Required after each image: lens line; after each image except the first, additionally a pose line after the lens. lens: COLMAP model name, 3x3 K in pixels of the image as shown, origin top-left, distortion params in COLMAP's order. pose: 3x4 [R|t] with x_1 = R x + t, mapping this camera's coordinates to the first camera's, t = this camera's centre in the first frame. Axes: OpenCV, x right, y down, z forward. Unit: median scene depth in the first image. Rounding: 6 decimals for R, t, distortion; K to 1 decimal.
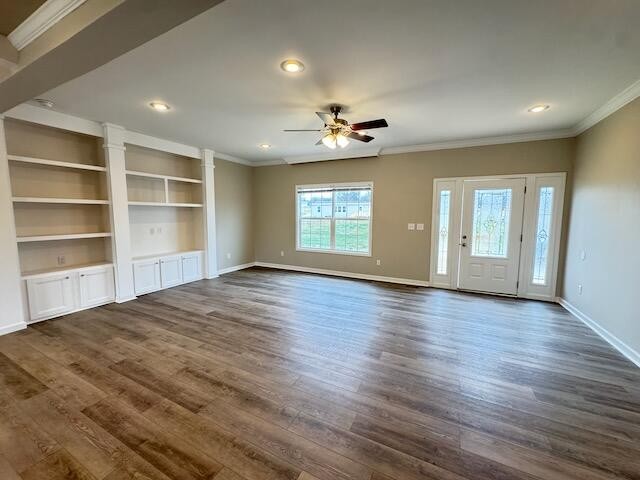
lens RADIAL K [[255.1, 0, 320.4], [0, 255.1, 237.3], [0, 0, 1]] dist [-0.003349, 0.000285]
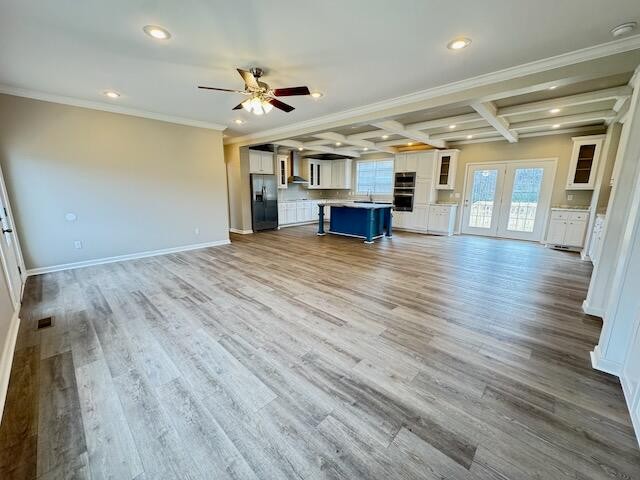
lens RADIAL K [[255.1, 0, 318.8], [0, 255.1, 238.3], [0, 0, 1]] dist [-0.003349, 0.000285]
pose [[-0.955936, -0.066279, 0.285997, -0.323964], [0.015700, 0.961247, 0.275243, -0.109357], [-0.293156, 0.267604, -0.917849, 1.359489]]
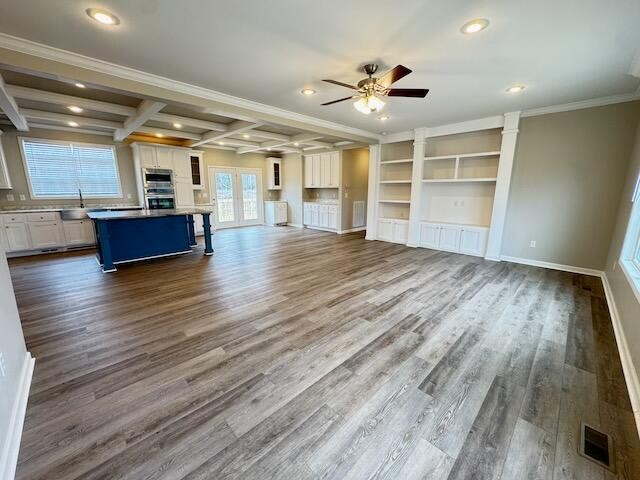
lens RADIAL K [[255.1, 0, 320.4], [0, 255.1, 239.0], [0, 0, 1]] dist [-0.003349, 0.000285]
pose [[-0.322533, 0.174542, -0.930327, 0.730140], [-0.091719, 0.972464, 0.214245, -0.062655], [0.942104, 0.154429, -0.297643, 0.822007]]
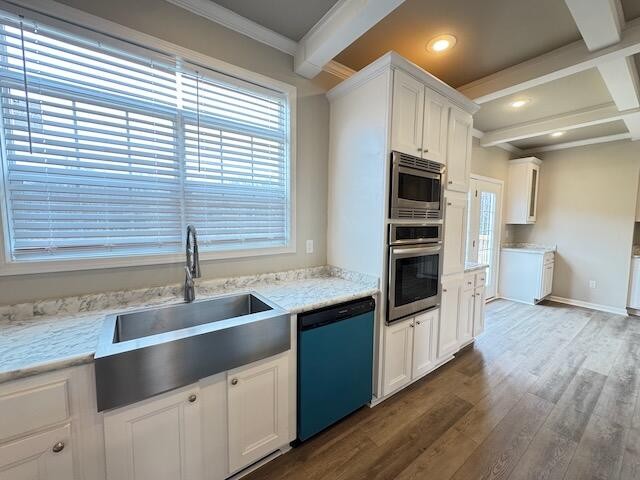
lens RADIAL K [[255.1, 0, 320.0], [0, 255.1, 239.5], [0, 0, 1]] dist [-0.003349, 0.000285]
pose [[-0.464829, 0.060270, -0.883347, 0.093554], [-0.094118, 0.988664, 0.116982, 0.041547], [0.880384, 0.137515, -0.453887, -0.446743]]
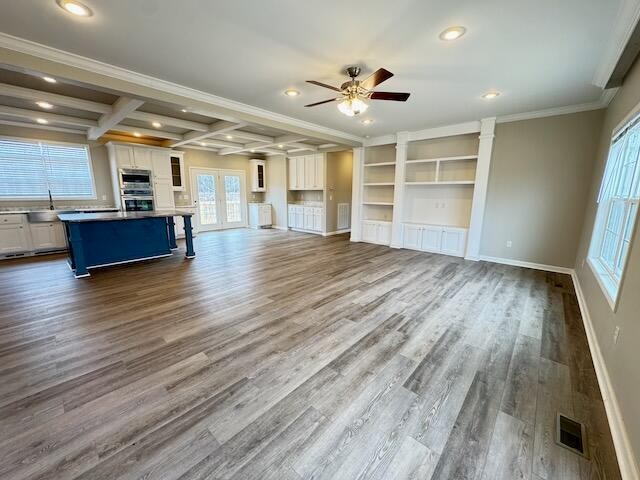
lens RADIAL K [[255.1, 0, 320.4], [0, 255.1, 239.0], [0, 0, 1]] dist [-0.003349, 0.000285]
pose [[-0.265919, 0.166714, -0.949470, 0.728436], [-0.096644, 0.975360, 0.198327, -0.058136], [0.959139, 0.144499, -0.243255, 0.822396]]
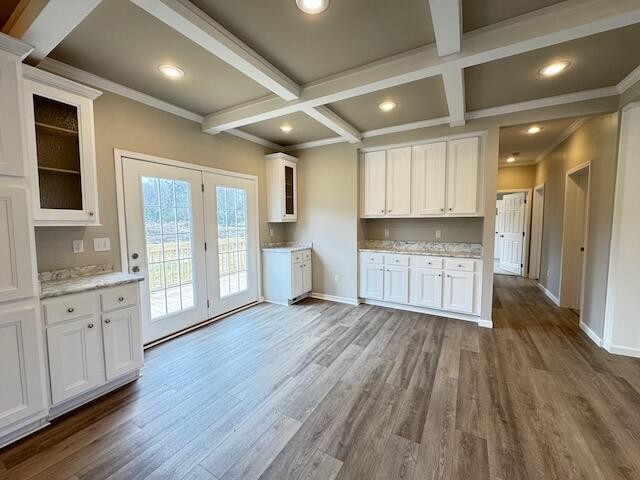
lens RADIAL K [[255.1, 0, 319.7], [0, 255.1, 239.2], [0, 0, 1]] dist [-0.003349, 0.000285]
pose [[-0.067526, 0.069041, -0.995326, -0.199679], [-0.086015, 0.993486, 0.074749, 0.003766], [0.994003, 0.090660, -0.061147, -0.010099]]
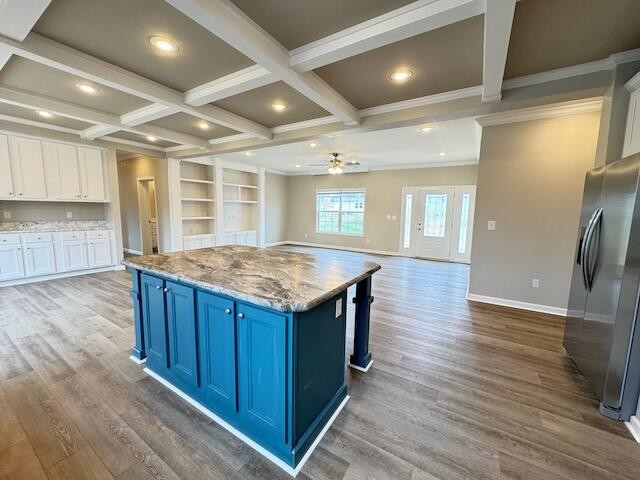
lens RADIAL K [[255.1, 0, 321.9], [0, 255.1, 237.2], [0, 0, 1]] dist [-0.003349, 0.000285]
pose [[0.995906, 0.023962, -0.087163, 0.096916], [-0.022599, 0.999607, 0.016591, 0.069014], [0.087526, -0.014553, 0.996056, -0.652520]]
